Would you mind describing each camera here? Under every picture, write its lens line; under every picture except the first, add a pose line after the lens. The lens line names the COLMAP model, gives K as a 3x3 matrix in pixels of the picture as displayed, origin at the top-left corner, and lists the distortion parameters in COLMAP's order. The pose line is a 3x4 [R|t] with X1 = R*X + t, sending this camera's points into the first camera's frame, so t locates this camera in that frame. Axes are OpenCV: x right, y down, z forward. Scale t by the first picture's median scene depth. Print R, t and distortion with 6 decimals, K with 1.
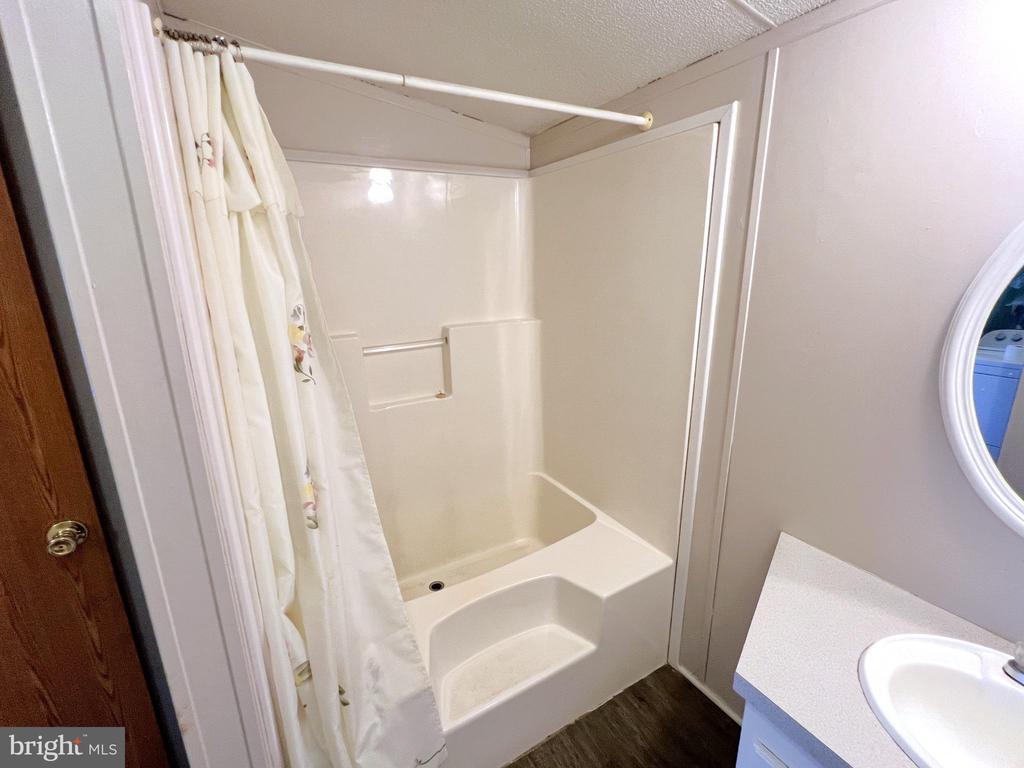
lens RADIAL K [[453.9, 0, 512.0], [0, 453.9, 384.0], [0, 0, 1]] dist [-0.001059, -0.000349]
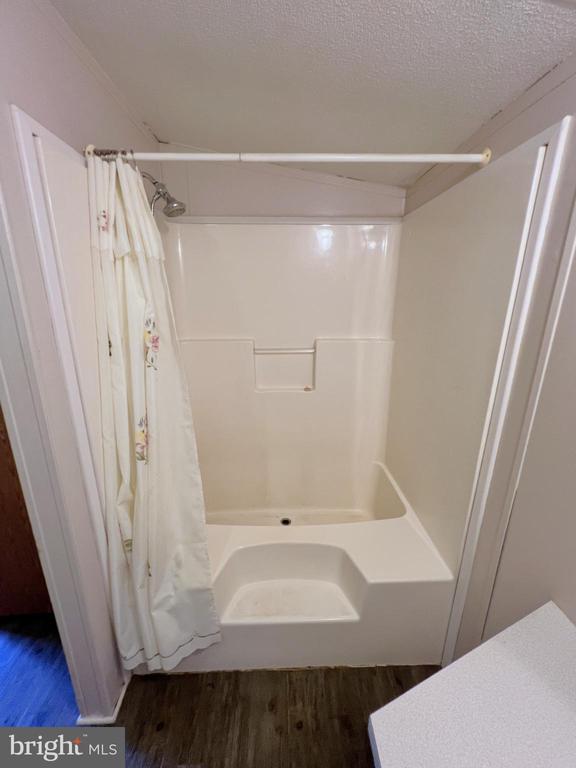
lens RADIAL K [[315.3, 0, 287.3], [0, 315.3, 383.4], [0, 0, 1]] dist [-0.000861, 0.000029]
pose [[0.876591, 0.151604, -0.456733, 0.364247], [-0.141769, 0.988317, 0.055962, -0.060583], [0.459881, 0.015695, 0.887842, 0.201672]]
